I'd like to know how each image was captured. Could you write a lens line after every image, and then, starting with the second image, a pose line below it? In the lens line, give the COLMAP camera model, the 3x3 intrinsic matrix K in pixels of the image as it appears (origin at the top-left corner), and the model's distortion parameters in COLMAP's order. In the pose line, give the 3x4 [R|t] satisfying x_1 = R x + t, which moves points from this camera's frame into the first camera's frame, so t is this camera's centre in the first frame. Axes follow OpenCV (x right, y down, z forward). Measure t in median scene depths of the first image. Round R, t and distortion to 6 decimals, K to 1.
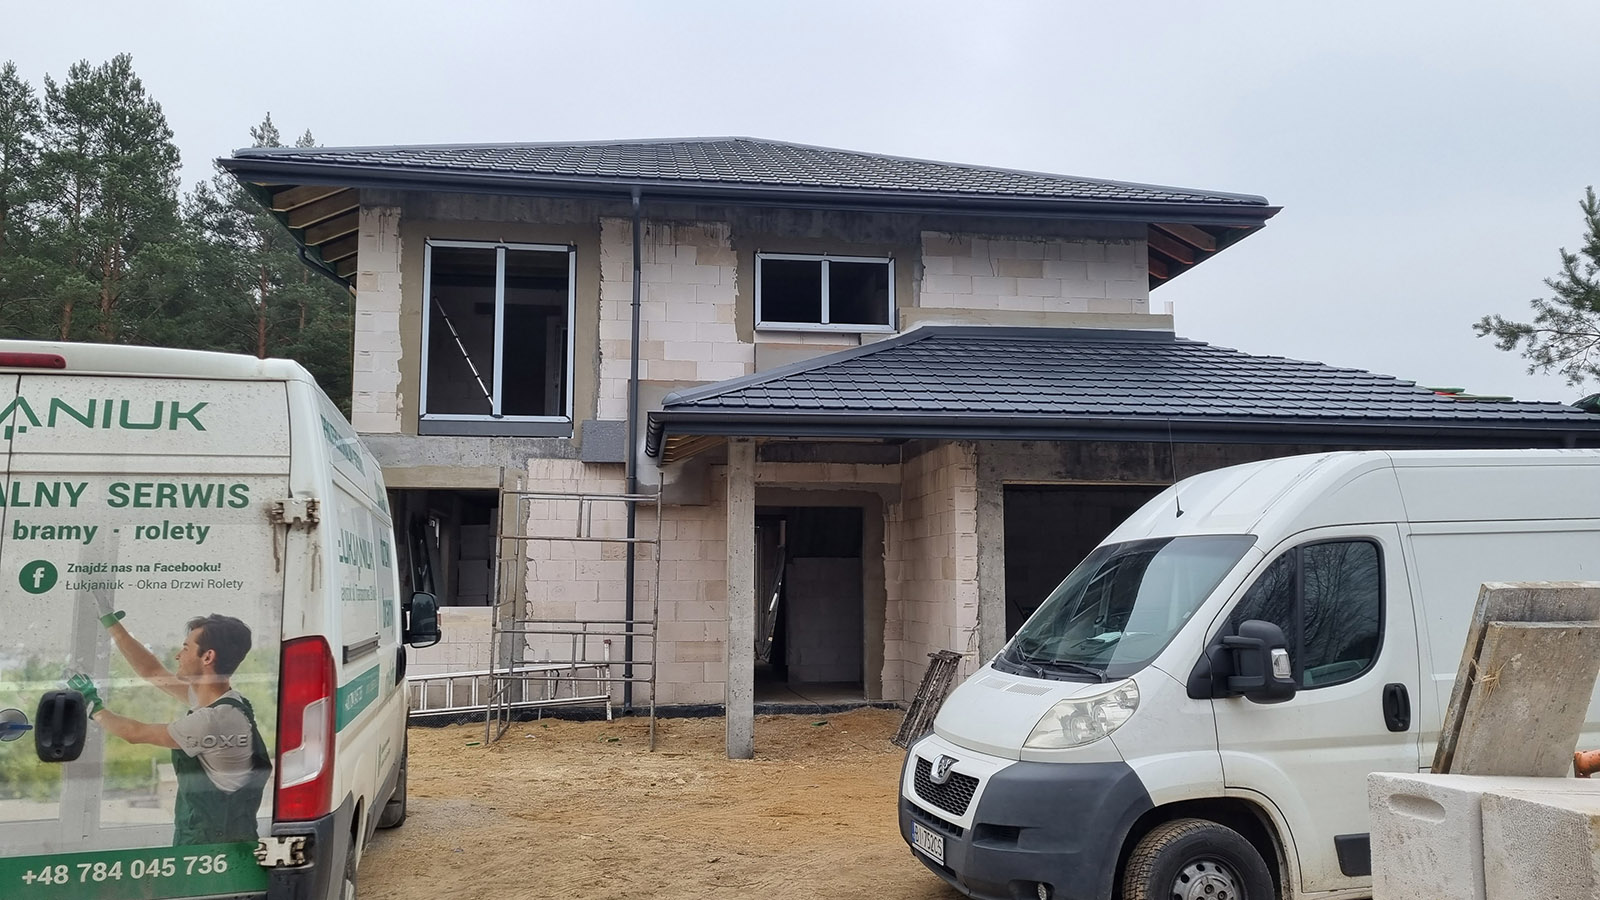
lens RADIAL K [[1202.4, 0, 805.9], [0, 1202.4, 456.1], [0, 0, 1]] dist [0.060066, -0.036755]
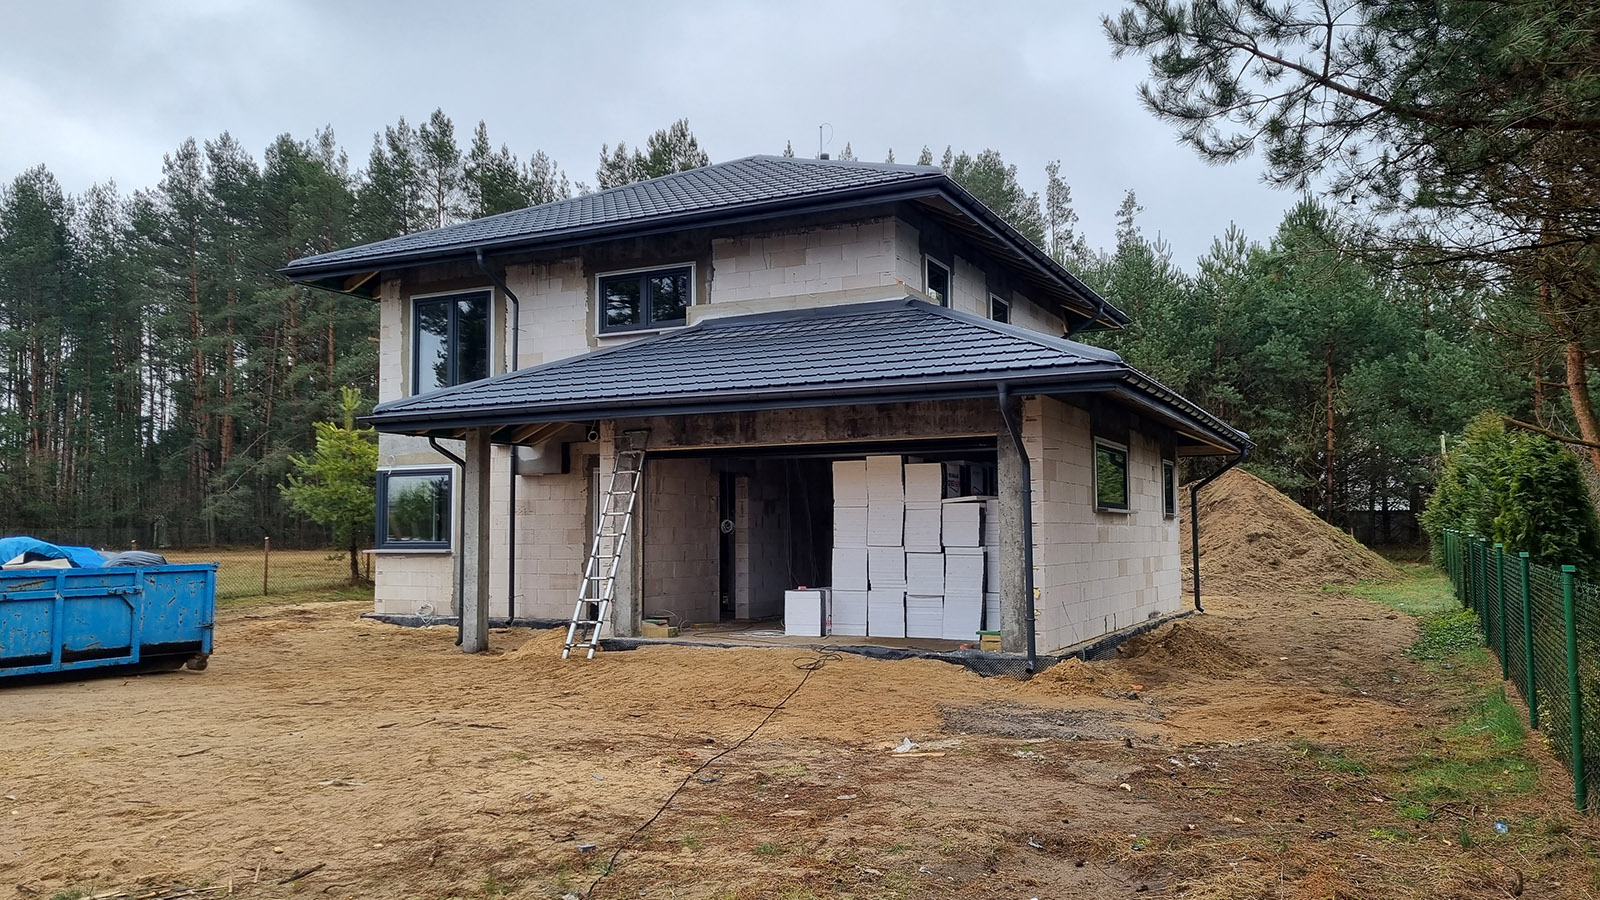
lens RADIAL K [[1202.4, 0, 805.2], [0, 1202.4, 460.4], [0, 0, 1]] dist [0.060066, -0.036755]
pose [[0.822872, -0.039233, -0.566871, 0.889052], [0.064314, 0.997634, 0.024312, 0.011172], [0.564575, -0.056463, 0.823448, 0.048373]]
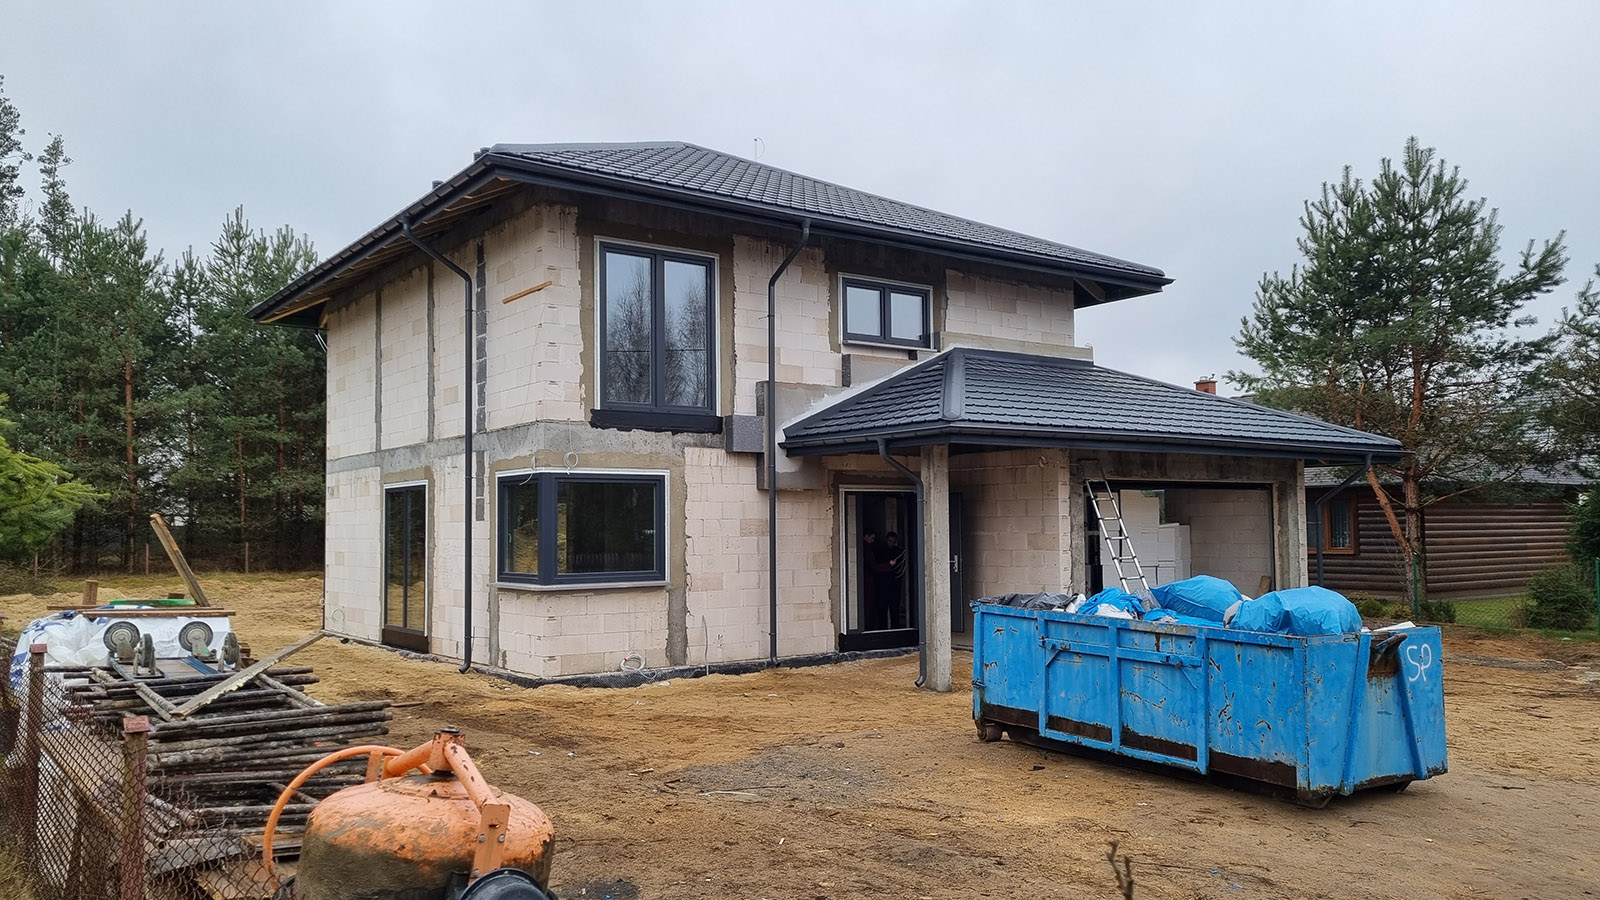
lens RADIAL K [[1202.4, 0, 809.3], [0, 1202.4, 484.2], [0, 0, 1]] dist [0.060066, -0.036755]
pose [[0.877940, 0.008701, 0.478692, -0.651079], [-0.039392, 0.997758, 0.054112, -0.028287], [-0.477147, -0.066363, 0.876314, -0.038316]]
